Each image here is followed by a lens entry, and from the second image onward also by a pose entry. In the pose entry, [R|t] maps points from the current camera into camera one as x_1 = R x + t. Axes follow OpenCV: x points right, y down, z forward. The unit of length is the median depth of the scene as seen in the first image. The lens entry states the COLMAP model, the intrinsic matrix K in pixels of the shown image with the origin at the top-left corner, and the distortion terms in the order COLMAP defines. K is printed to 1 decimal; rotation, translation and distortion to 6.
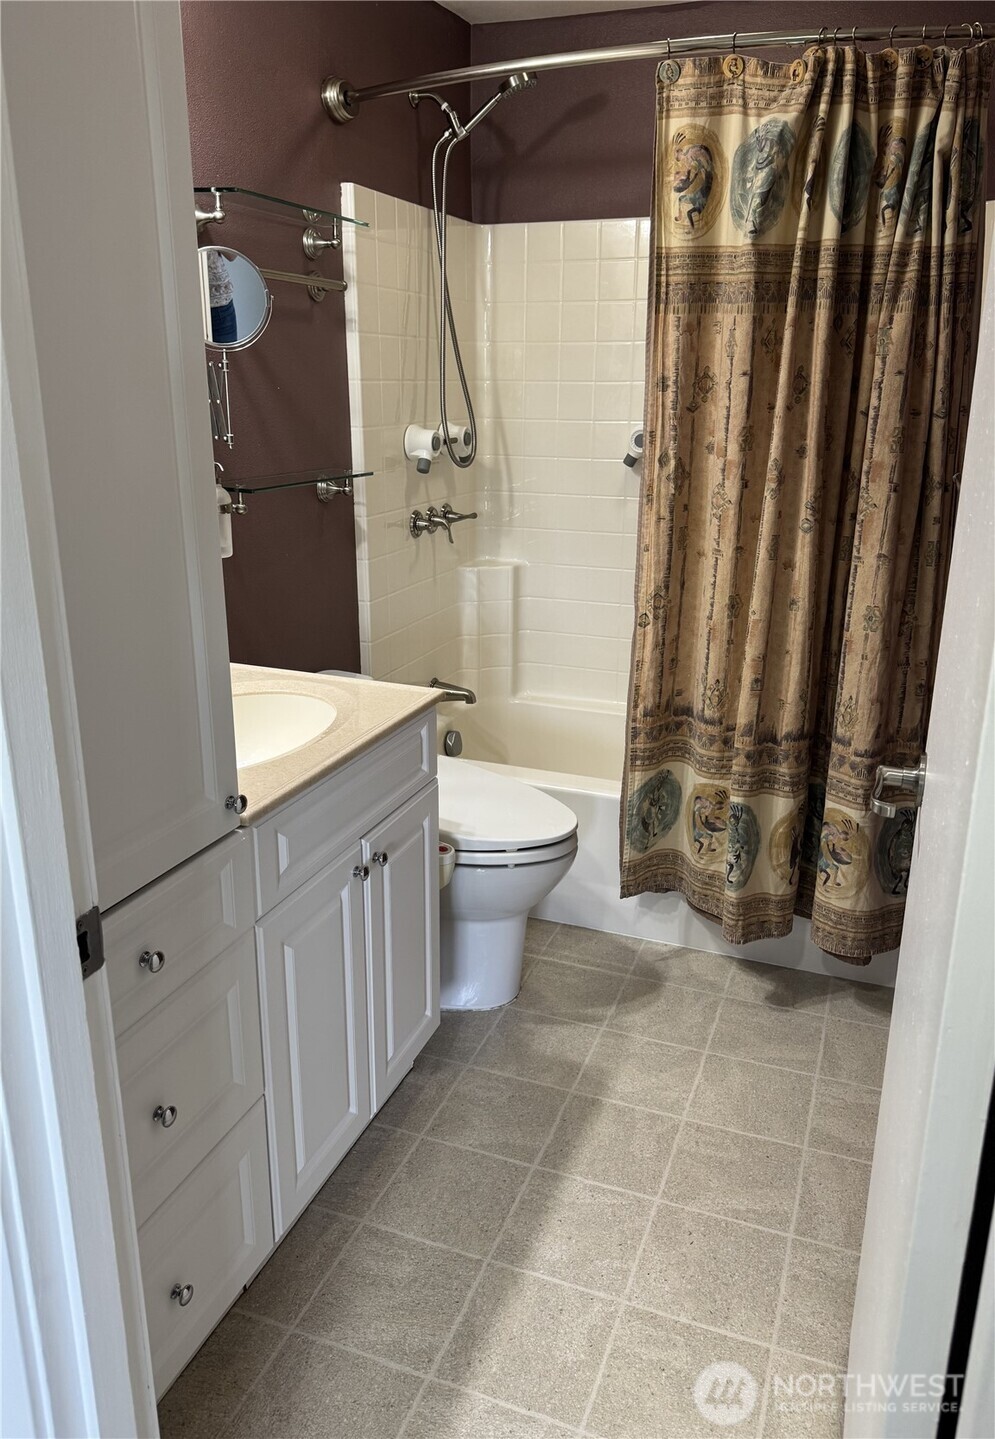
lens RADIAL K [[1074.8, 0, 497.5], [0, 1074.8, 719.5], [0, 0, 1]] dist [0.114567, -0.183763]
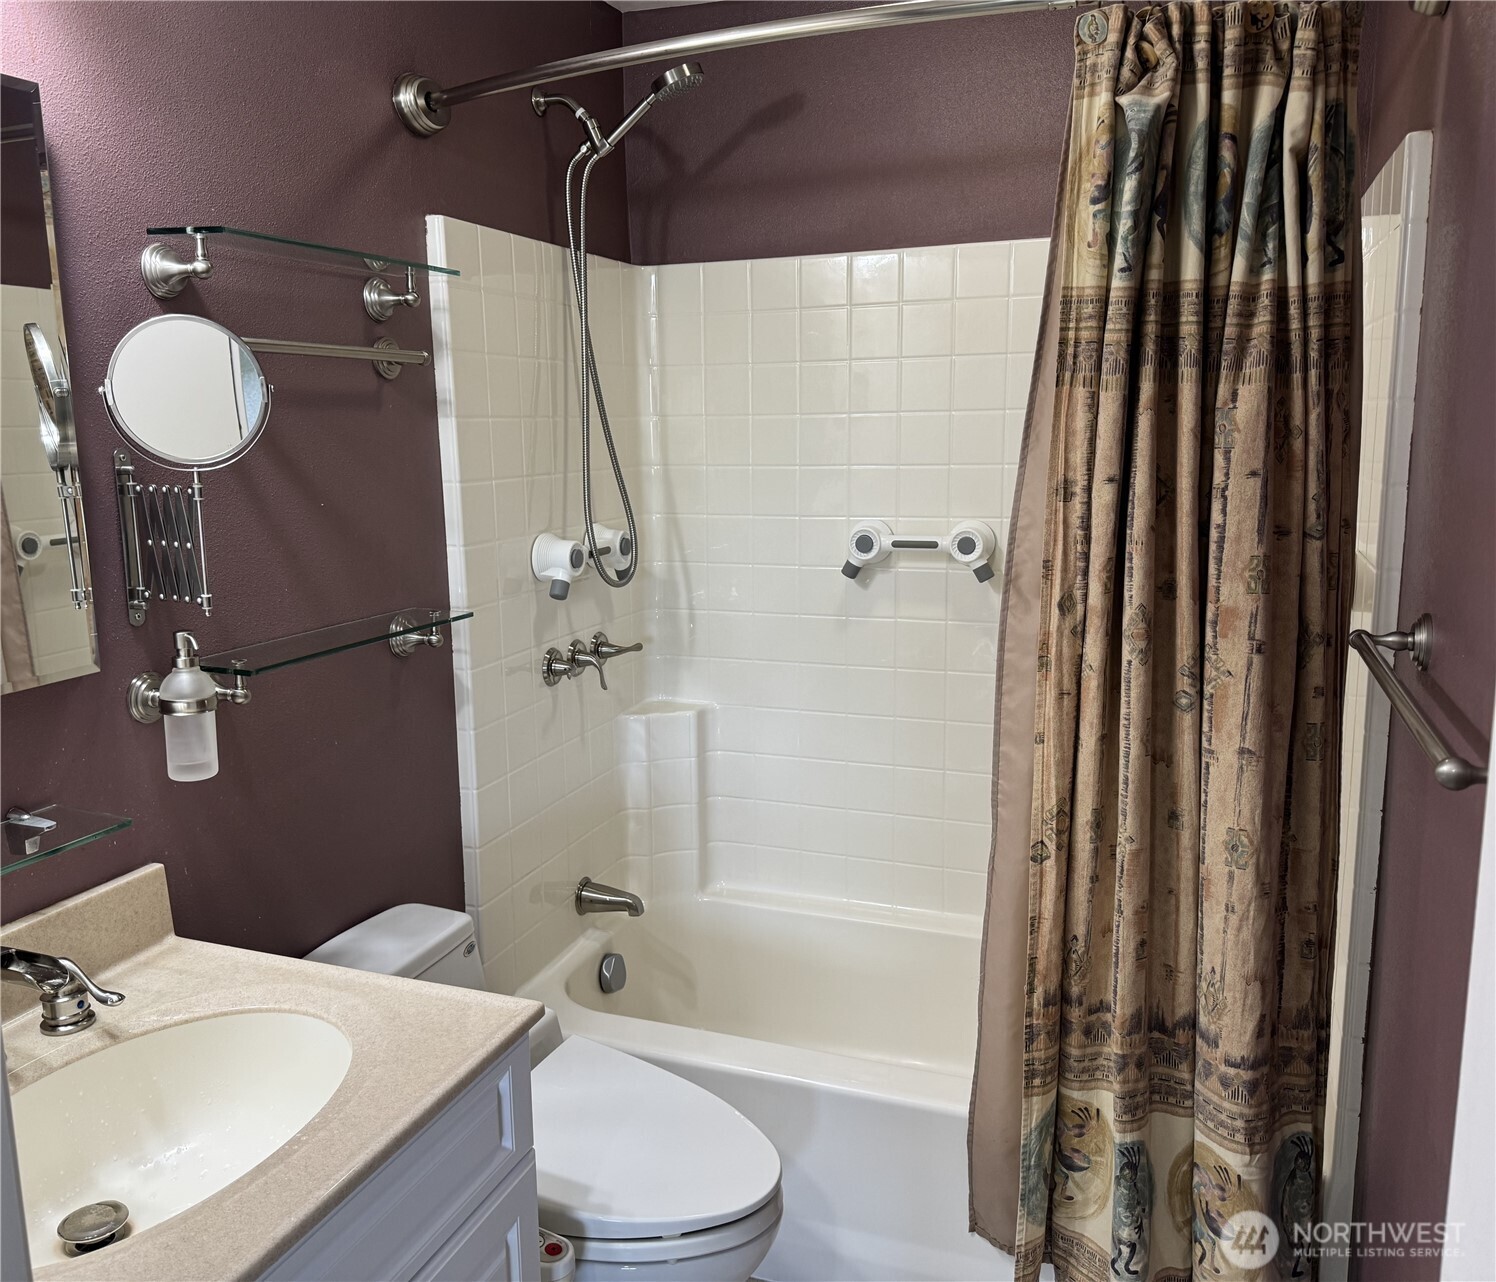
lens RADIAL K [[1244.5, 0, 716.0], [0, 1244.5, 626.1], [0, 0, 1]] dist [0.216298, -0.407901]
pose [[0.999761, -0.021444, -0.004360, 0.040204], [0.020631, 0.990092, -0.138899, -0.101302], [0.007295, 0.138776, 0.990297, 0.204581]]
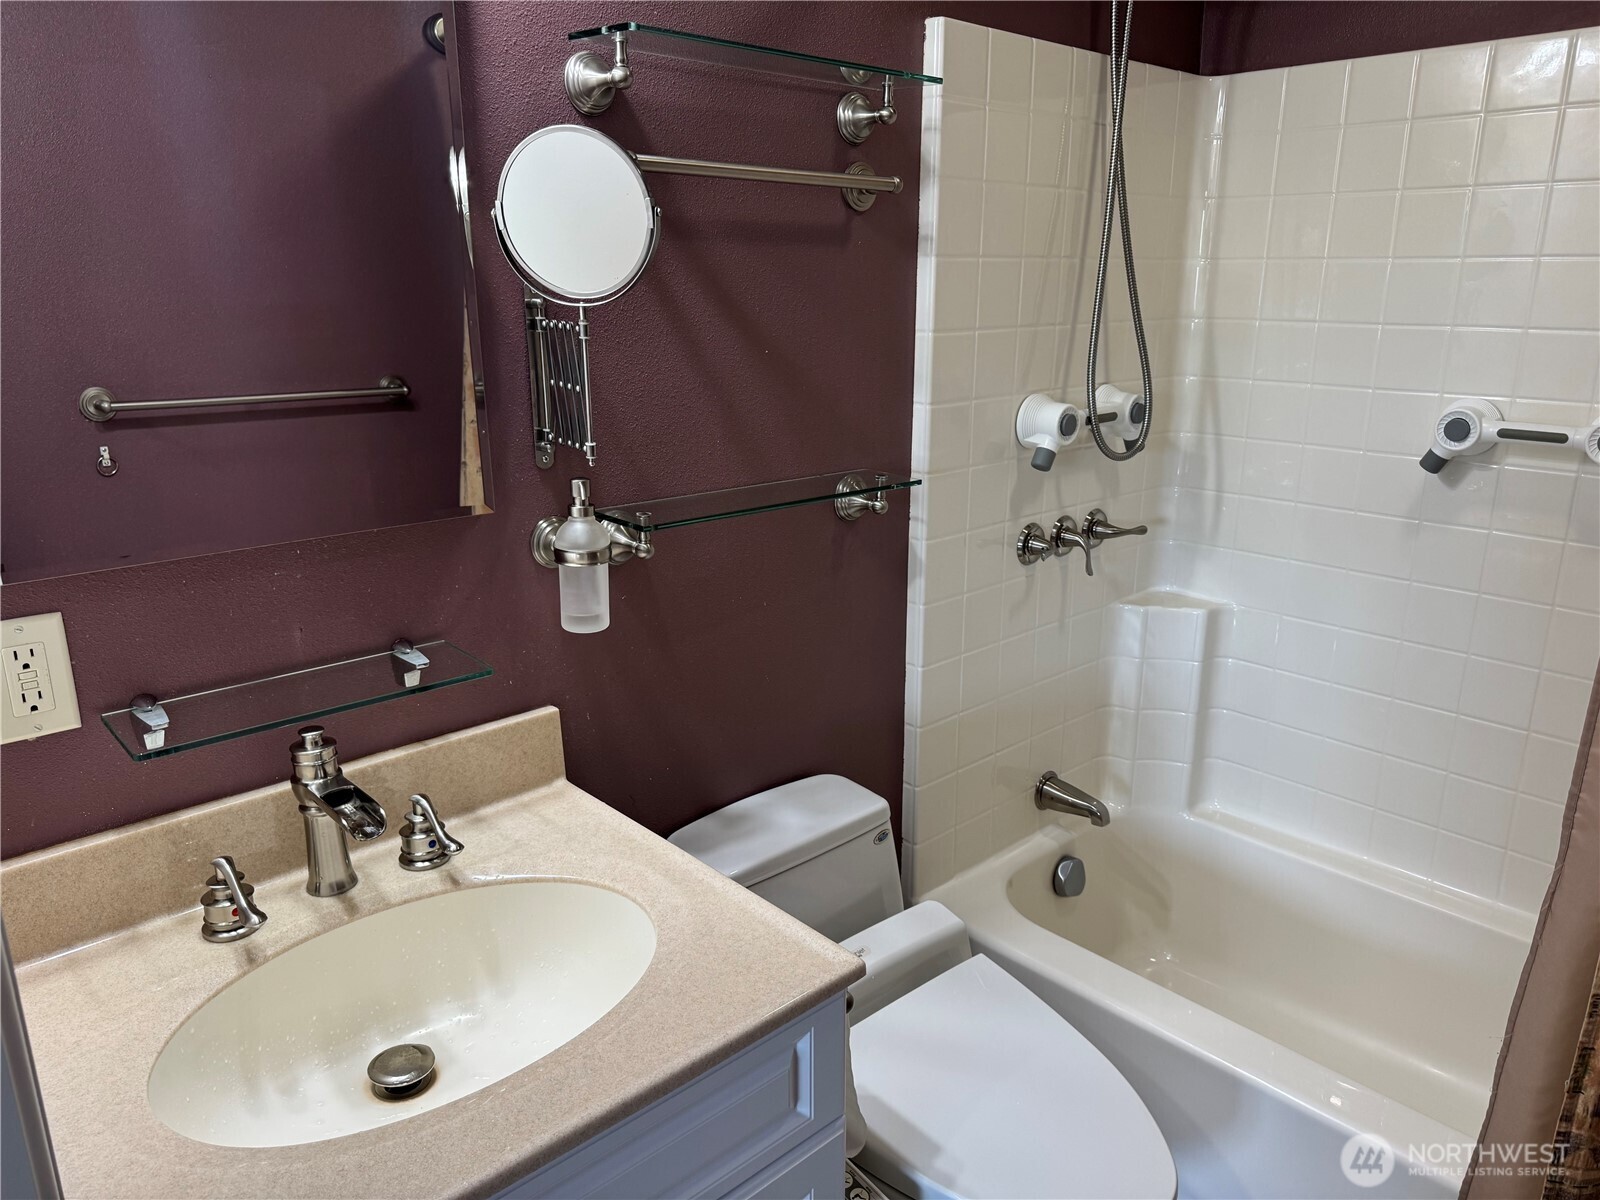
lens RADIAL K [[1128.7, 0, 800.0], [0, 1128.7, 600.0], [0, 0, 1]] dist [0.083167, -0.107820]
pose [[0.901325, 0.114629, -0.417700, 0.094519], [-0.127128, 0.991884, -0.002118, -0.143314], [0.414067, 0.055010, 0.908583, 0.372210]]
